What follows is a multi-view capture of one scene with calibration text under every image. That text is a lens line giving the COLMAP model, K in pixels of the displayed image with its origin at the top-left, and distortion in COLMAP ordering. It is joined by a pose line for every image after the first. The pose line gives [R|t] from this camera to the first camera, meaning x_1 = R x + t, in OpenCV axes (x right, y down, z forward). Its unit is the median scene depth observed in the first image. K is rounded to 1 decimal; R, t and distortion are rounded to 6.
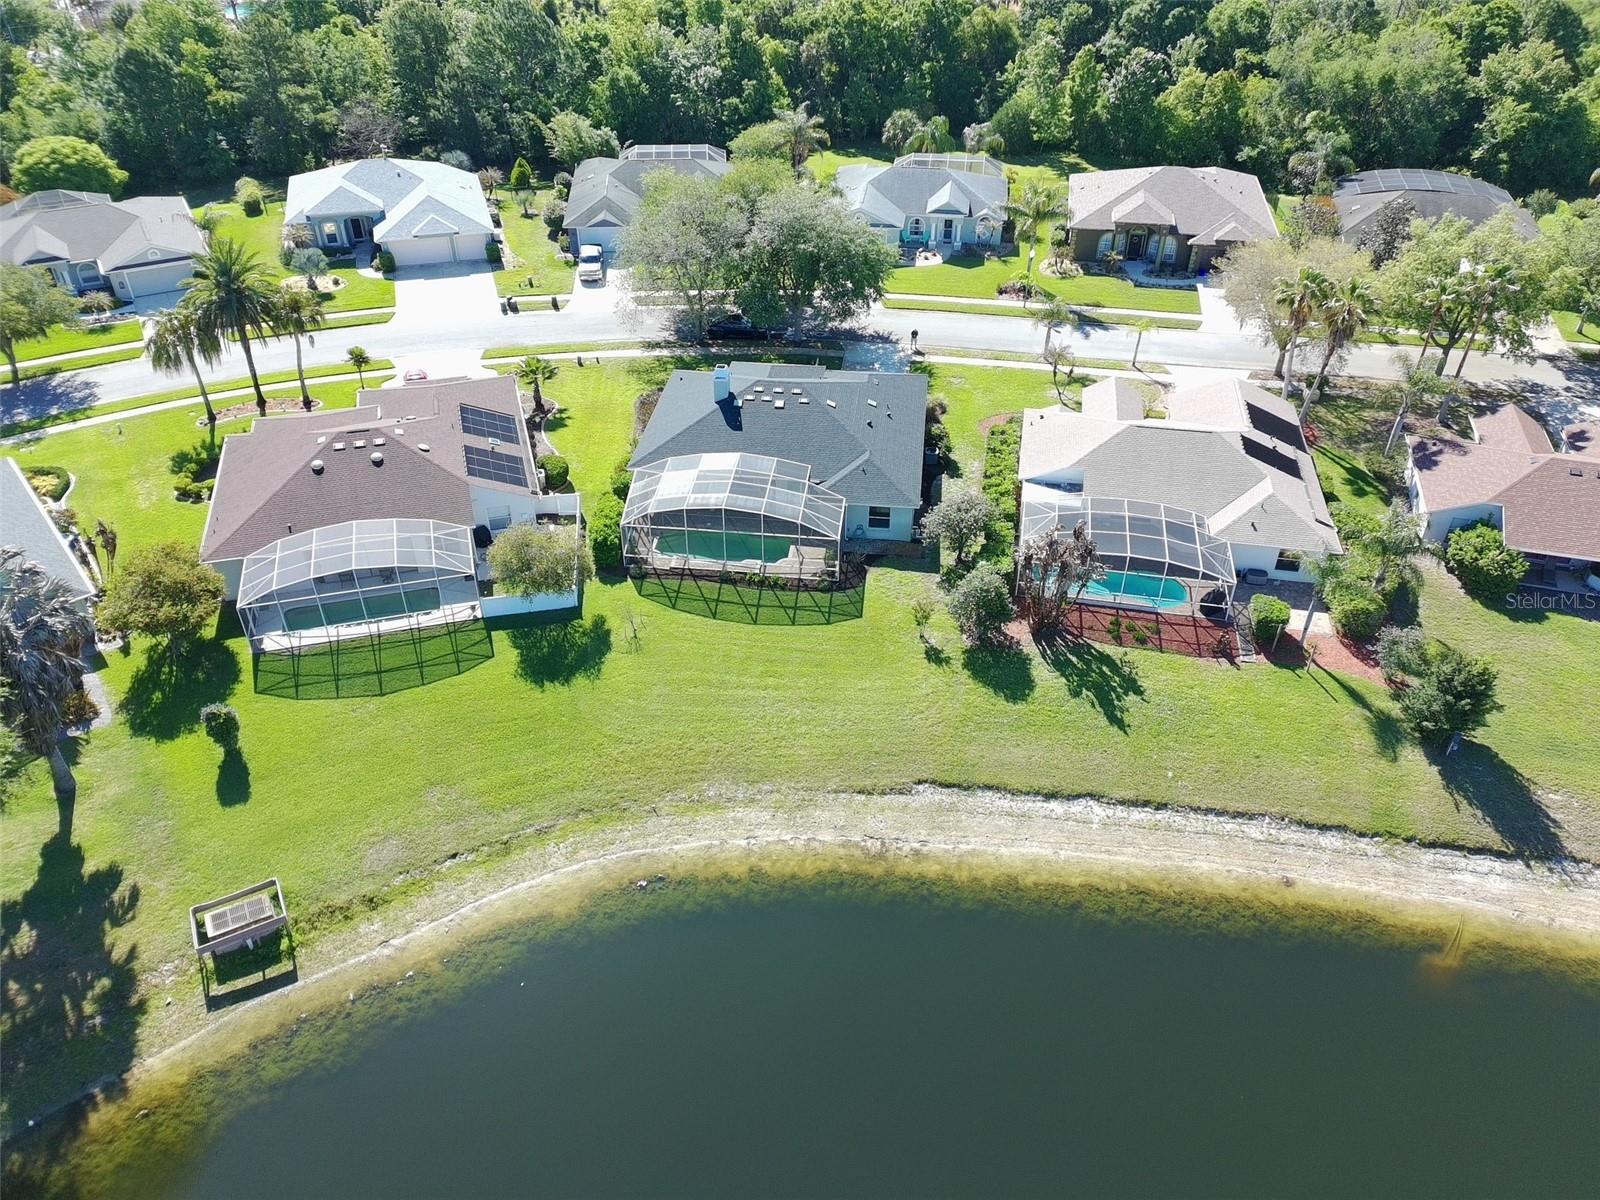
lens RADIAL K [[1171.3, 0, 800.0], [0, 1171.3, 600.0], [0, 0, 1]] dist [0.078086, -0.075401]
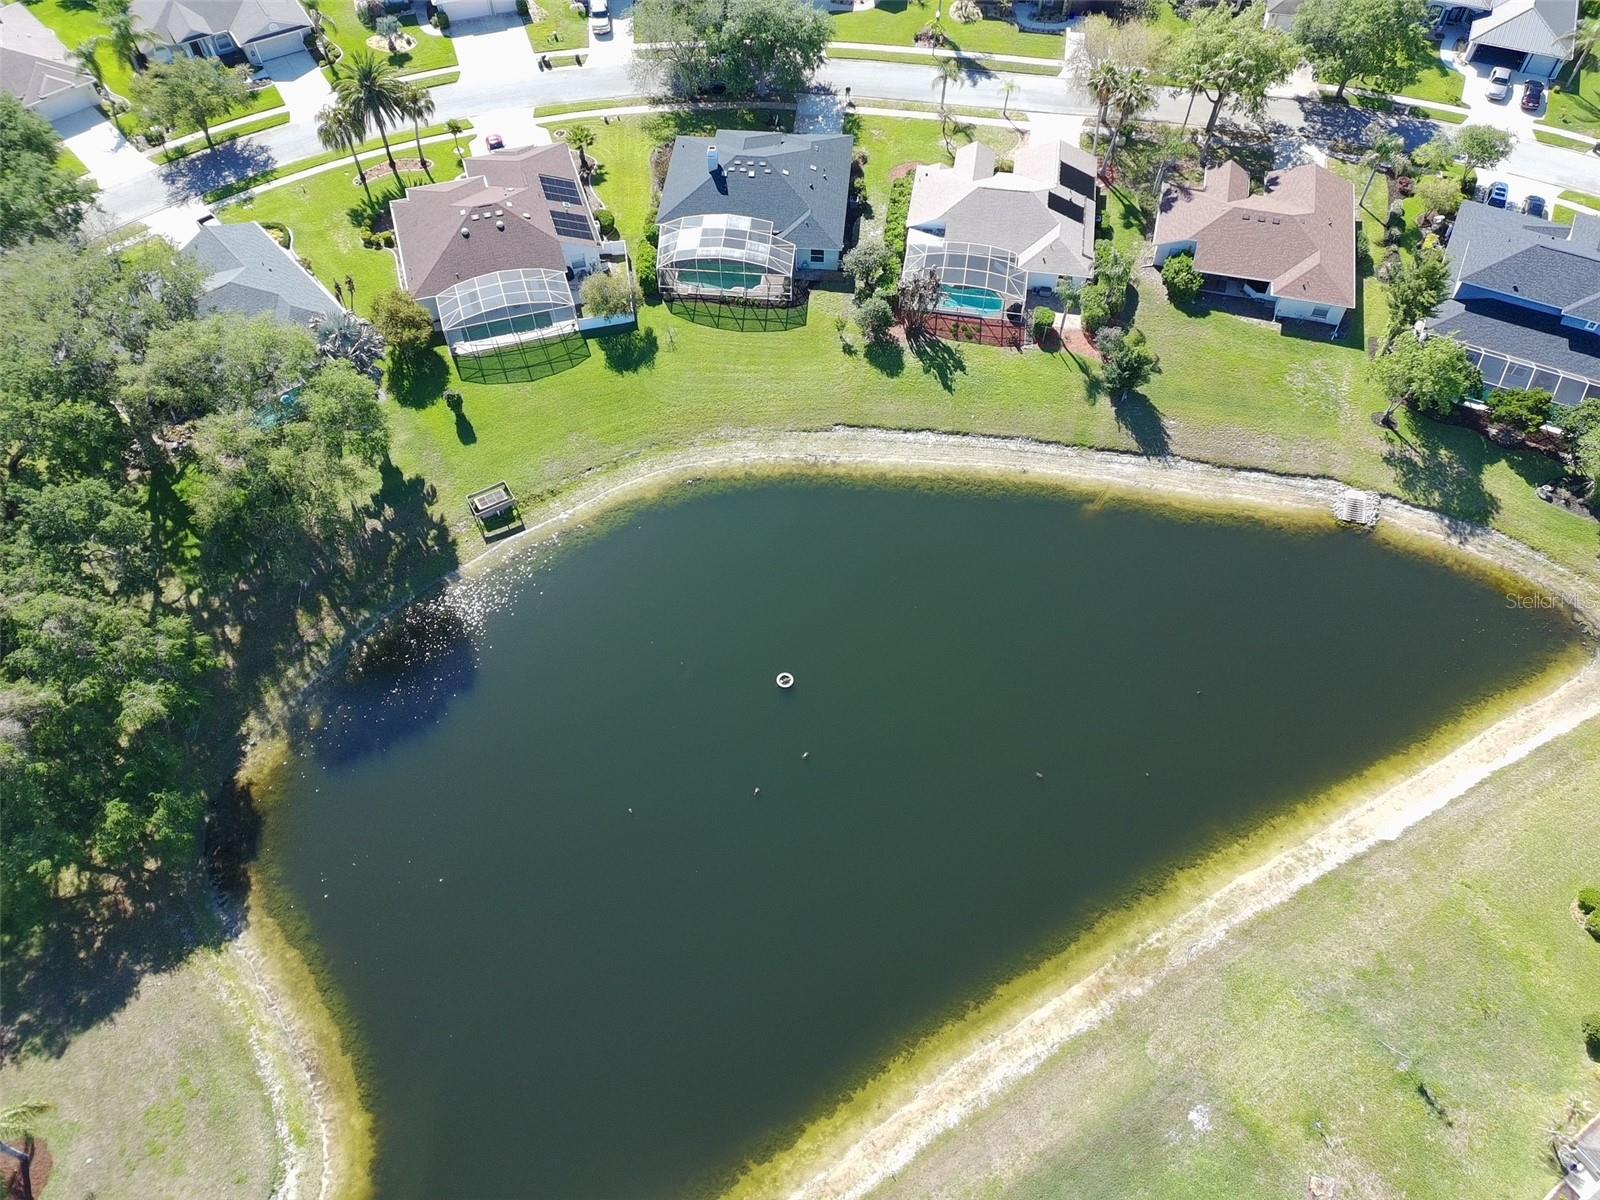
lens RADIAL K [[1171.3, 0, 800.0], [0, 1171.3, 600.0], [0, 0, 1]] dist [0.078086, -0.075401]
pose [[0.999603, -0.025454, 0.012077, 0.014503], [0.020354, 0.948835, 0.315116, -0.145026], [-0.019480, -0.314745, 0.948976, -0.728110]]
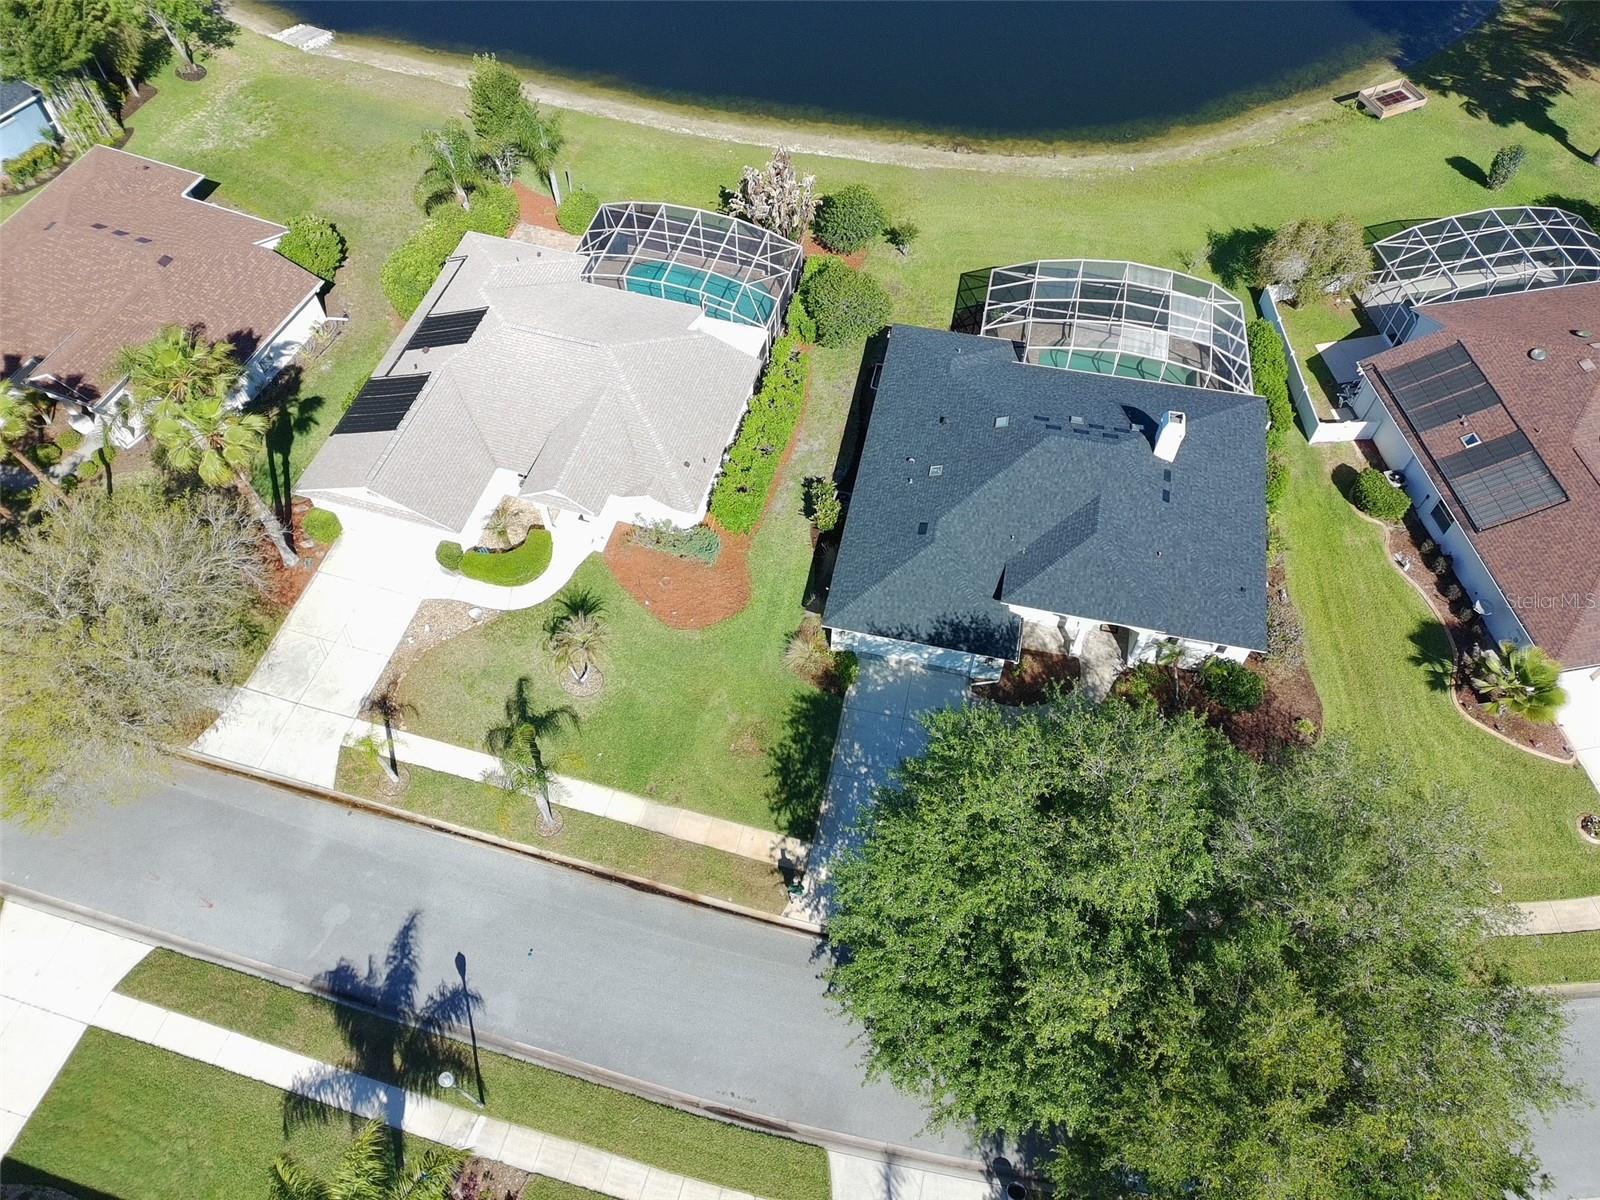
lens RADIAL K [[1171.3, 0, 800.0], [0, 1171.3, 600.0], [0, 0, 1]] dist [0.078086, -0.075401]
pose [[-0.995386, -0.081159, 0.051186, 0.117866], [0.053477, -0.026310, 0.998222, -1.024663], [-0.079668, 0.996354, 0.030529, 1.285504]]
